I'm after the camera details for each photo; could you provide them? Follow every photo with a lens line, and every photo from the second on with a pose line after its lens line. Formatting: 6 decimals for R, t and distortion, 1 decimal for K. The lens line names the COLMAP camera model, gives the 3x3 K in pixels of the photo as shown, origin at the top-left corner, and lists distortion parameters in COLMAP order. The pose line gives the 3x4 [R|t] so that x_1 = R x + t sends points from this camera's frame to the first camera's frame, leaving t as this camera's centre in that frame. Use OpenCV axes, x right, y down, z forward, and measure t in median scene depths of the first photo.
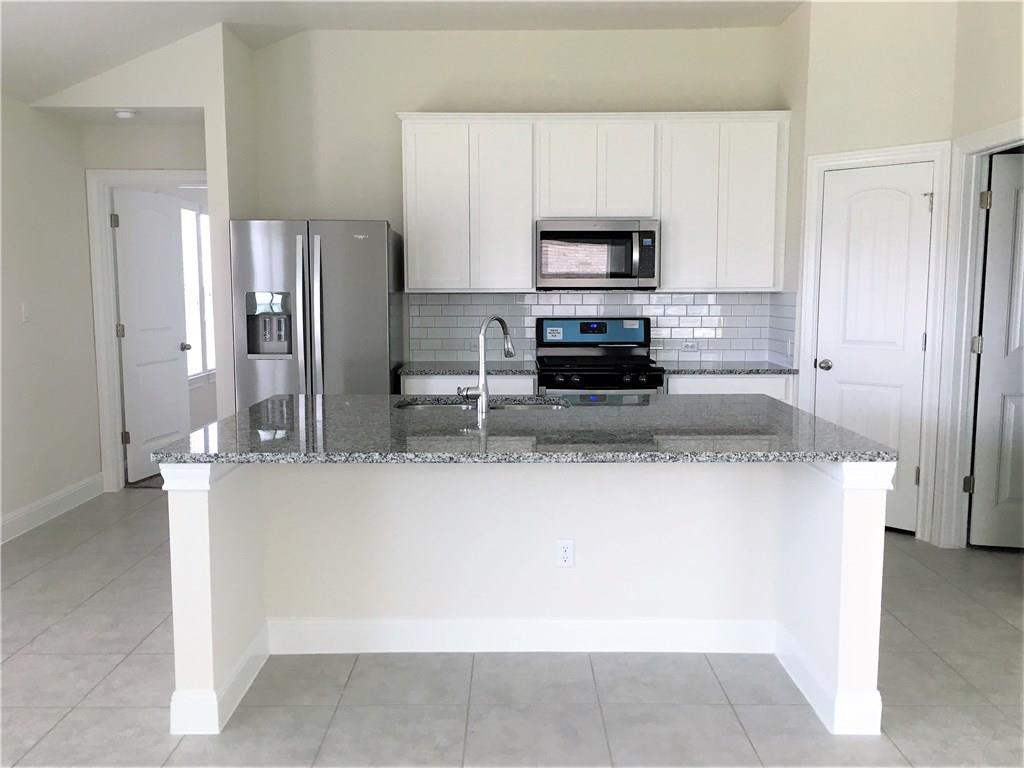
lens RADIAL K [[897.7, 0, 512.0], [0, 897.7, 384.0], [0, 0, 1]] dist [0.045894, -0.008308]
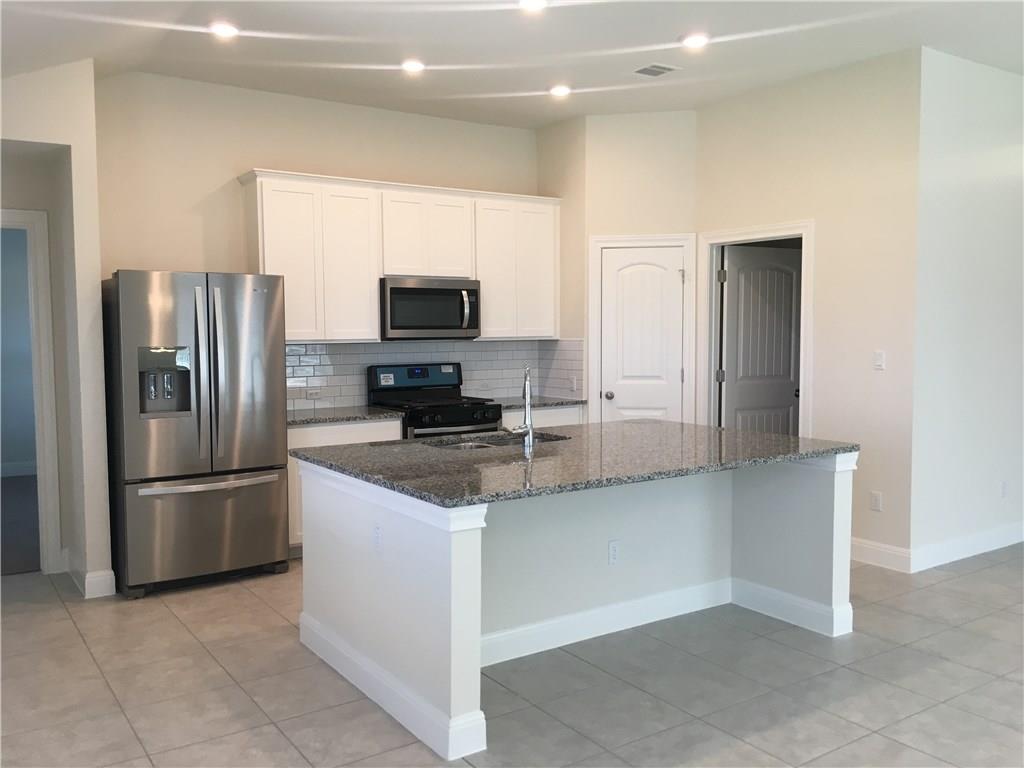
lens RADIAL K [[864.5, 0, 512.0], [0, 864.5, 384.0], [0, 0, 1]] dist [0.038544, -0.000521]
pose [[0.829370, -0.040043, 0.557263, -0.444320], [0.064856, 0.997585, -0.024843, -0.015297], [-0.554922, 0.056746, 0.829965, 0.039334]]
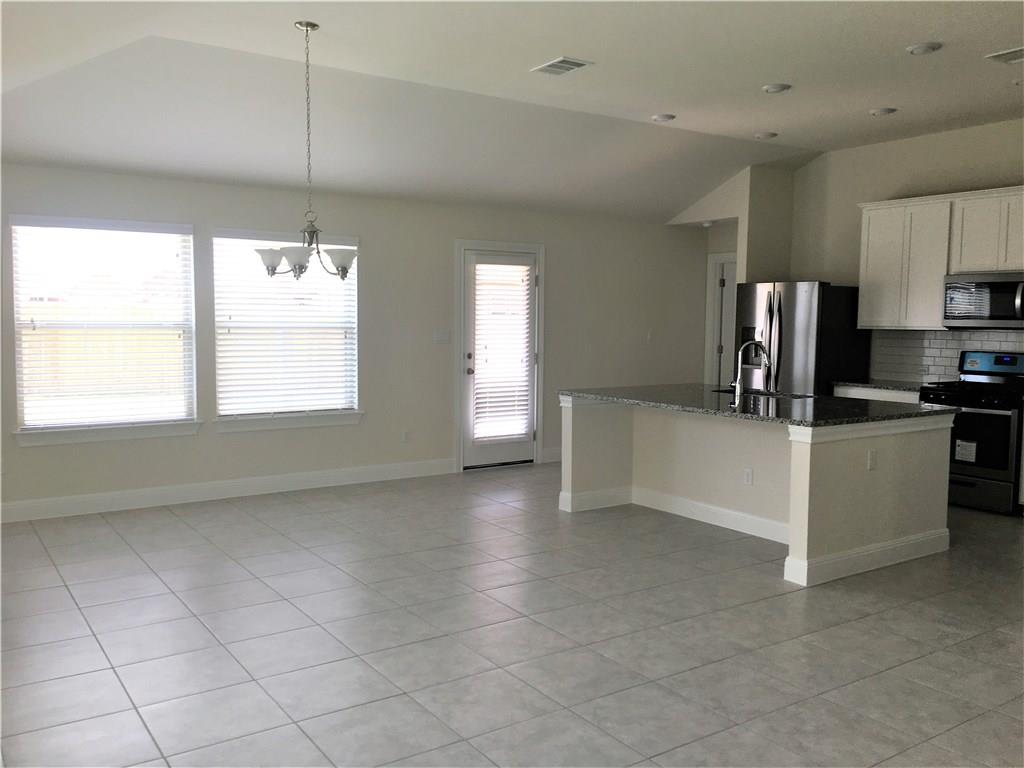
lens RADIAL K [[882.6, 0, 512.0], [0, 882.6, 384.0], [0, 0, 1]] dist [0.014315, 0.003223]
pose [[0.548724, 0.069411, -0.833117, 0.766386], [-0.100272, 0.994818, 0.016840, 0.015967], [0.829969, 0.074298, 0.552840, -0.214637]]
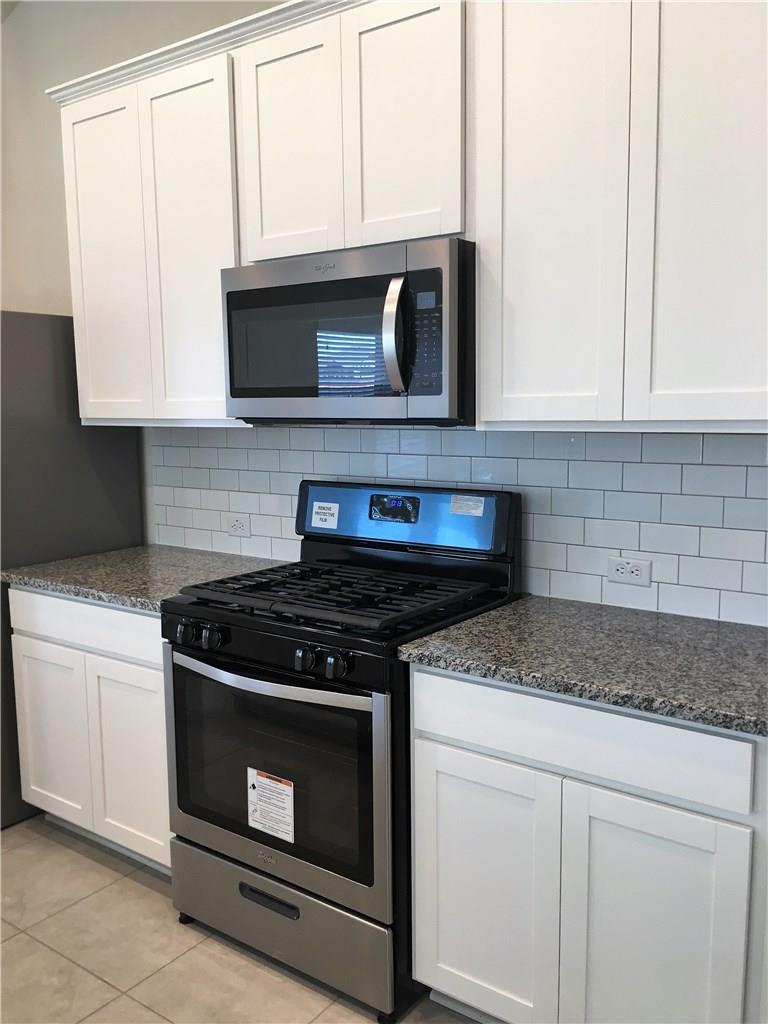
lens RADIAL K [[864.5, 0, 384.0], [0, 864.5, 512.0], [0, 0, 1]] dist [0.038544, -0.000521]
pose [[0.808720, 0.062832, -0.584829, 0.360755], [-0.051932, 0.998023, 0.035411, -0.080691], [0.585897, 0.001734, 0.810384, 0.695558]]
